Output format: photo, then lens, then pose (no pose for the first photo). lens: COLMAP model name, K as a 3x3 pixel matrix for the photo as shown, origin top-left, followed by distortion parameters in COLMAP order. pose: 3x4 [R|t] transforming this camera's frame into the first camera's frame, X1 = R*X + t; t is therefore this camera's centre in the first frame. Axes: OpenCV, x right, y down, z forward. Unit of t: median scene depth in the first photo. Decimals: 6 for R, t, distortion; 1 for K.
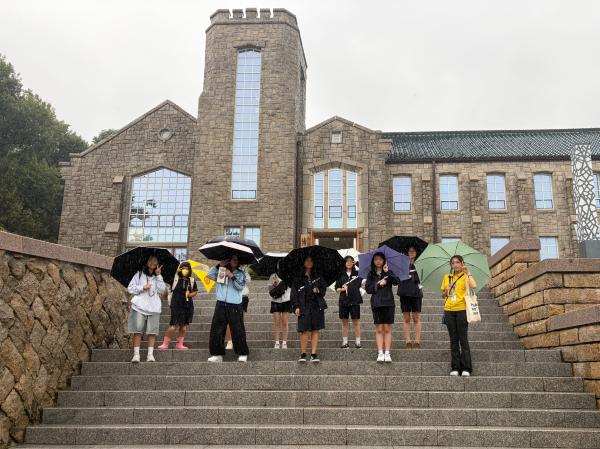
lens RADIAL K [[508.3, 0, 339.8], [0, 508.3, 246.5], [0, 0, 1]] dist [0.037729, 0.002739]
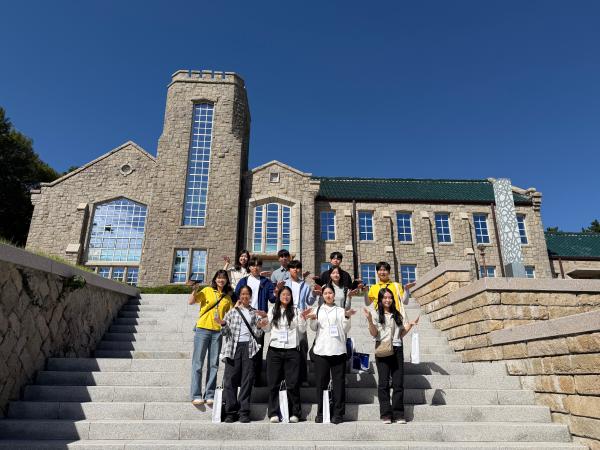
lens RADIAL K [[417.0, 0, 296.8], [0, 417.0, 225.7], [0, 0, 1]] dist [0.061944, -0.071291]
pose [[0.996956, 0.033021, 0.070631, -0.019556], [-0.024980, 0.993411, -0.111852, 0.007208], [-0.073859, 0.109747, 0.991212, 0.035364]]
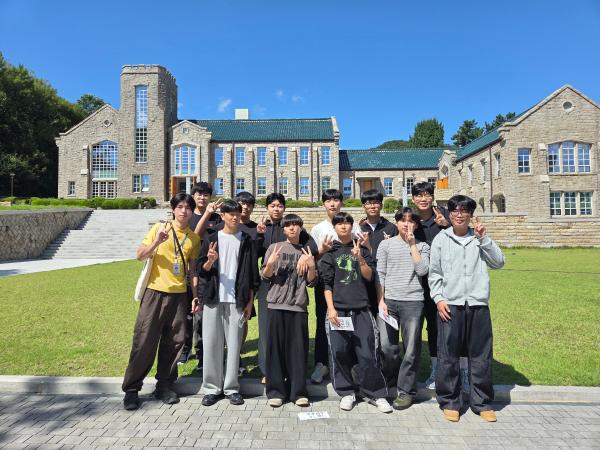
lens RADIAL K [[392.8, 0, 299.6], [0, 392.8, 222.1], [0, 0, 1]] dist [0.059908, -0.023356]
pose [[0.999867, -0.007489, 0.014496, 0.439980], [0.004874, 0.984969, 0.172663, -0.120791], [-0.015571, -0.172569, 0.984874, -0.699438]]
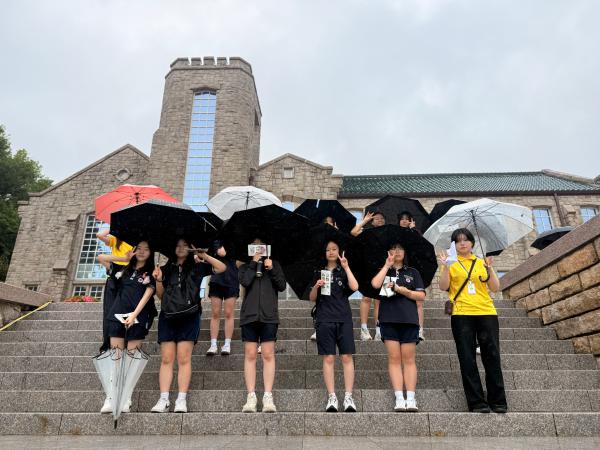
lens RADIAL K [[418.6, 0, 298.4], [0, 418.6, 226.0], [0, 0, 1]] dist [0.111957, -0.171165]
pose [[0.999920, 0.001488, 0.012560, 0.002761], [0.000559, 0.986896, -0.161355, 0.025516], [-0.012635, 0.161350, 0.986816, 0.188272]]
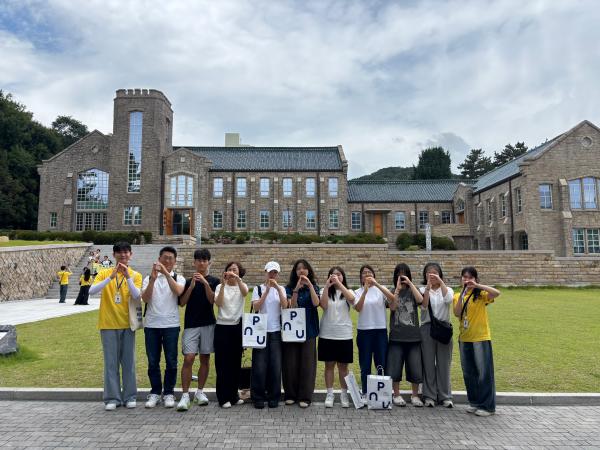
lens RADIAL K [[447.5, 0, 300.0], [0, 447.5, 225.0], [0, 0, 1]] dist [0.031651, -0.001216]
pose [[0.998683, 0.000474, 0.051311, 0.354697], [-0.005719, 0.994755, 0.102128, -0.138966], [-0.050993, -0.102287, 0.993447, -0.768009]]
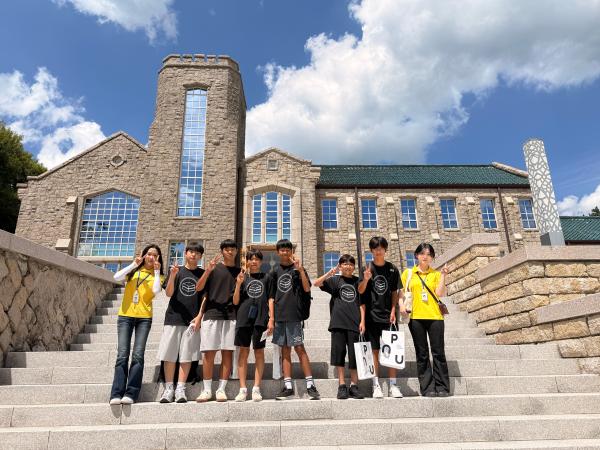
lens RADIAL K [[417.4, 0, 301.5], [0, 417.4, 226.3], [0, 0, 1]] dist [0.054652, -0.061694]
pose [[0.996234, 0.009848, 0.086149, -0.021671], [-0.001010, 0.994781, -0.102033, 0.019374], [-0.086705, 0.101562, 0.991044, 0.076645]]
